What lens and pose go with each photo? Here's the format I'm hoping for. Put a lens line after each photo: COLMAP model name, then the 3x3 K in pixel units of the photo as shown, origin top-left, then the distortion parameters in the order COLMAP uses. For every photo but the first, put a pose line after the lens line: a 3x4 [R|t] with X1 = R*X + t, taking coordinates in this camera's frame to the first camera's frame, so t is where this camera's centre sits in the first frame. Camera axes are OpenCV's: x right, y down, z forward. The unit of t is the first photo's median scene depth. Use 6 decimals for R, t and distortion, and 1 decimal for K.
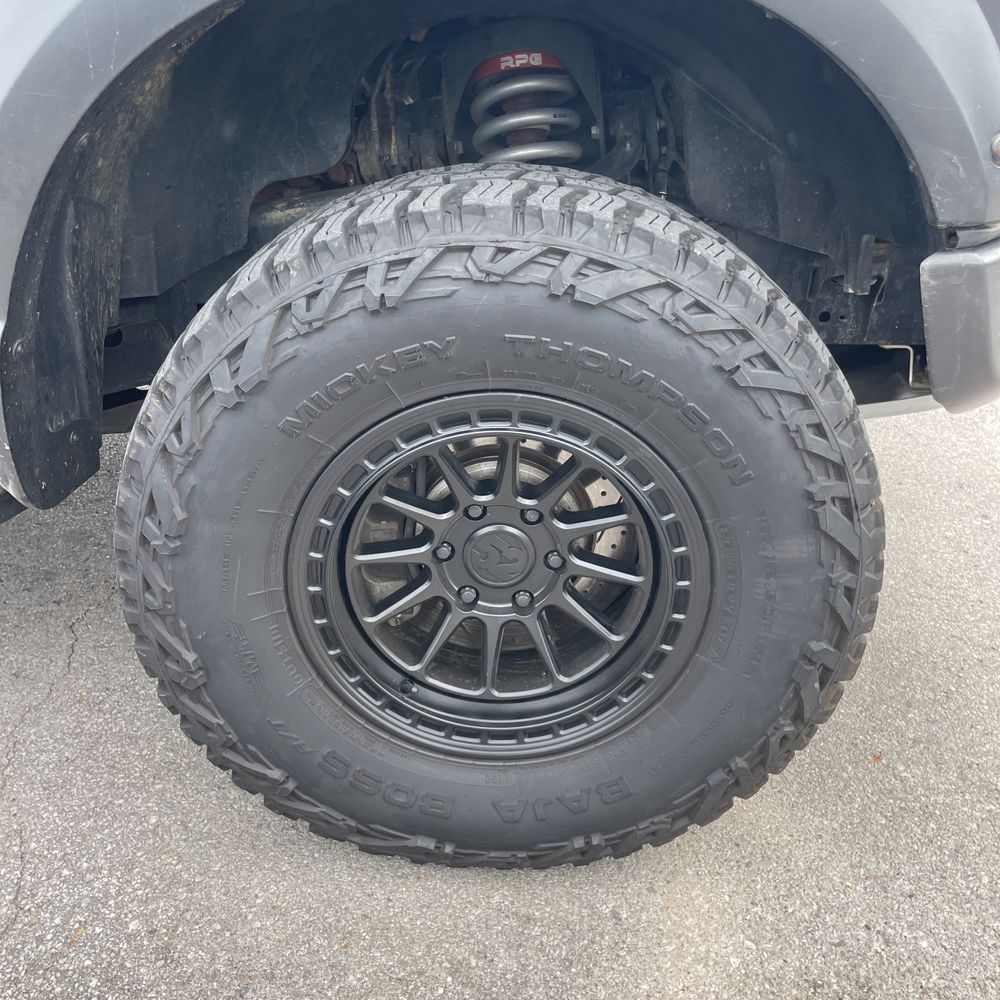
lens RADIAL K [[1019.4, 0, 491.4], [0, 1019.4, 497.3], [0, 0, 1]] dist [0.040248, 0.000000]
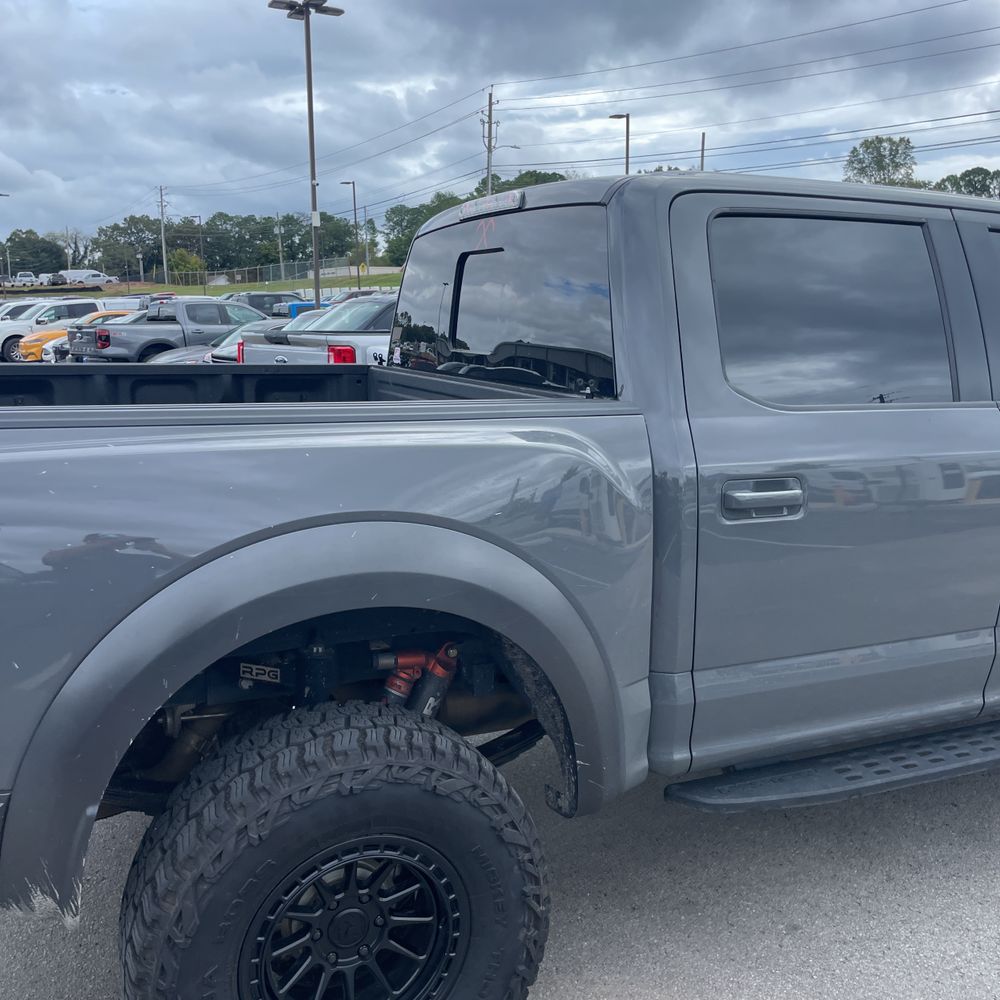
lens RADIAL K [[1019.4, 0, 504.2], [0, 1019.4, 495.9], [0, 0, 1]] dist [0.040248, 0.000000]
pose [[0.892671, -0.099507, 0.439588, -0.454588], [0.211692, 0.953616, -0.214018, -0.214618], [-0.397902, 0.284104, 0.872330, -0.840709]]
